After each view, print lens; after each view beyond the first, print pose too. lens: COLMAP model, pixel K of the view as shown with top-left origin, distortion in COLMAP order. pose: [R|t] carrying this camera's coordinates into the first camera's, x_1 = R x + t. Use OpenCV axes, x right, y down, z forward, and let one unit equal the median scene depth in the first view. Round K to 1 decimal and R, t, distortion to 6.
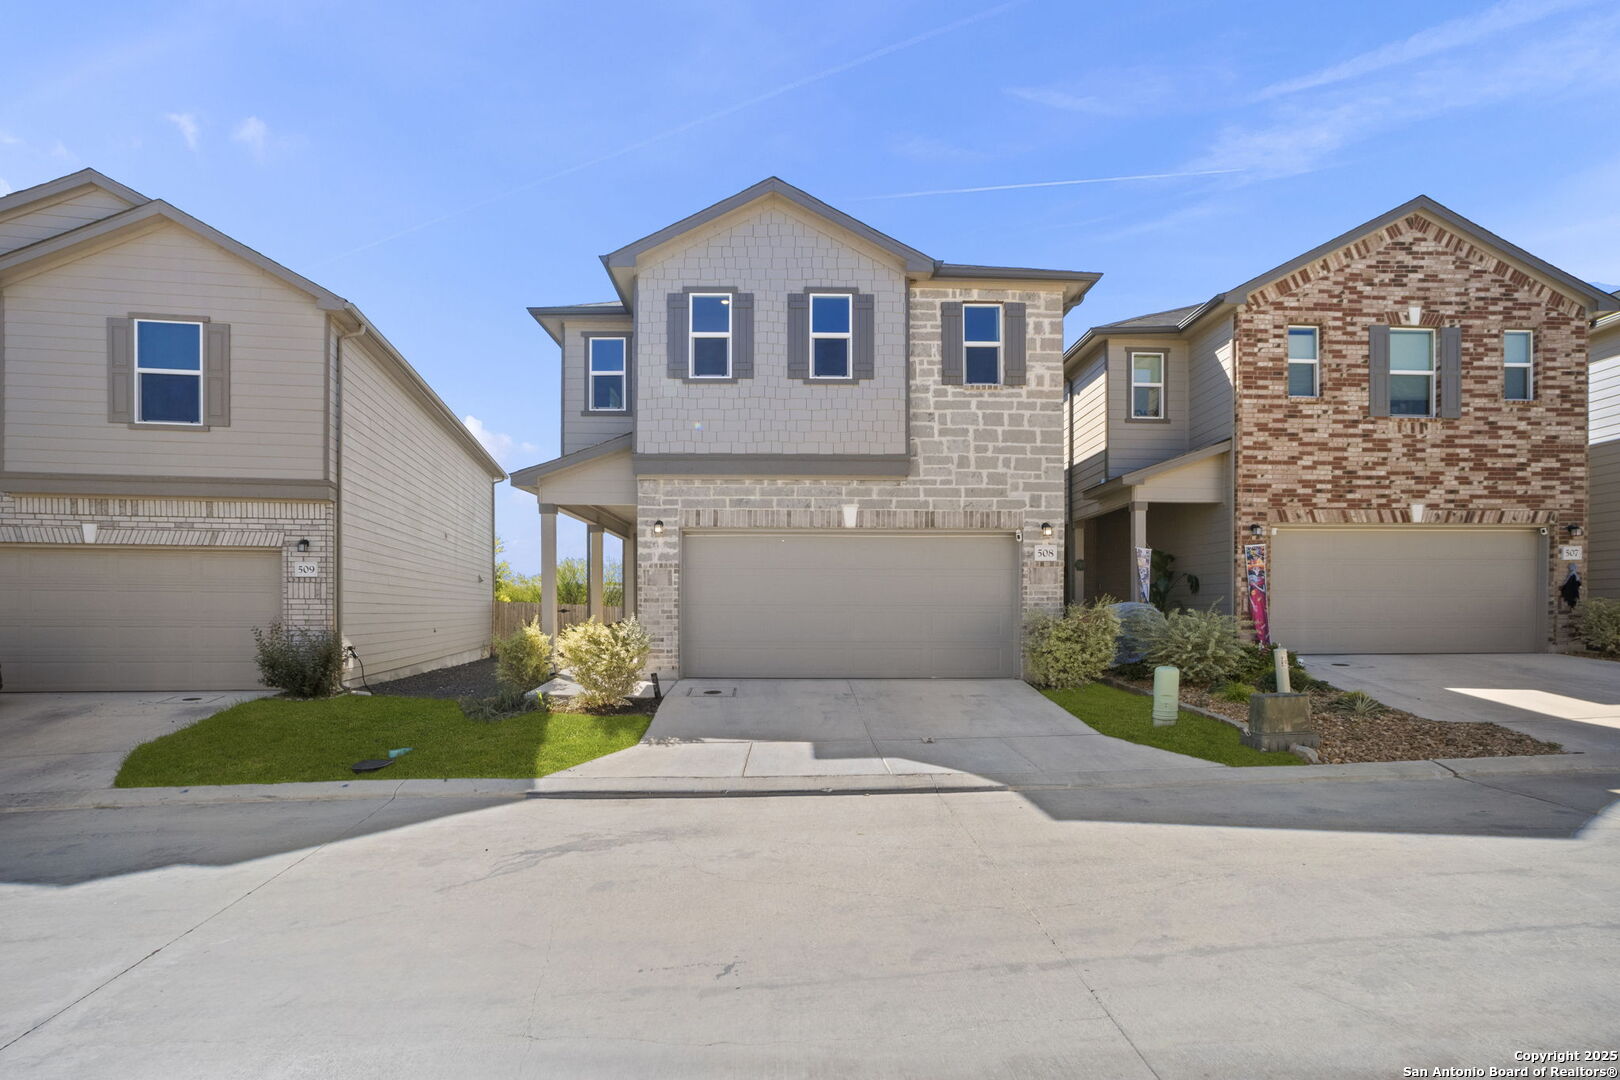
lens RADIAL K [[793.3, 0, 800.2], [0, 793.3, 609.9], [0, 0, 1]] dist [-0.053821, 0.019906]
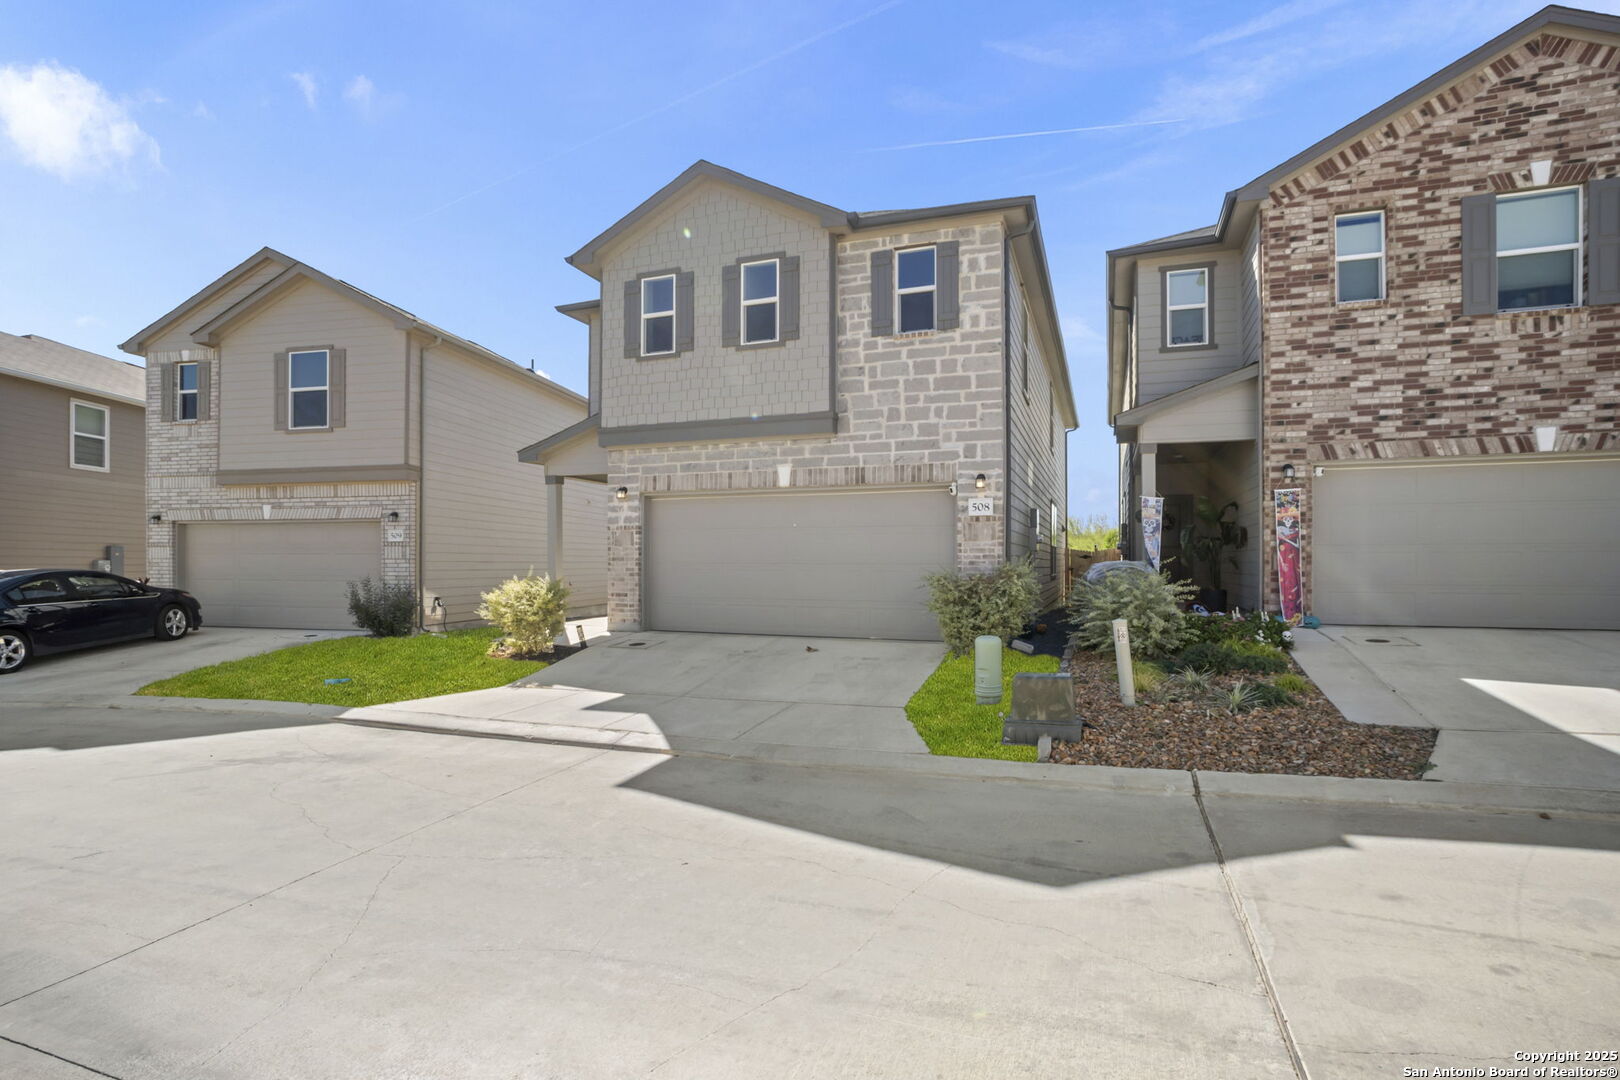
lens RADIAL K [[793.3, 0, 795.1], [0, 793.3, 566.5], [0, 0, 1]] dist [-0.053821, 0.019906]
pose [[0.929991, -0.000128, -0.367582, 0.447034], [-0.003312, 0.999956, -0.008728, 0.006885], [0.367567, 0.009335, 0.929950, 0.059898]]
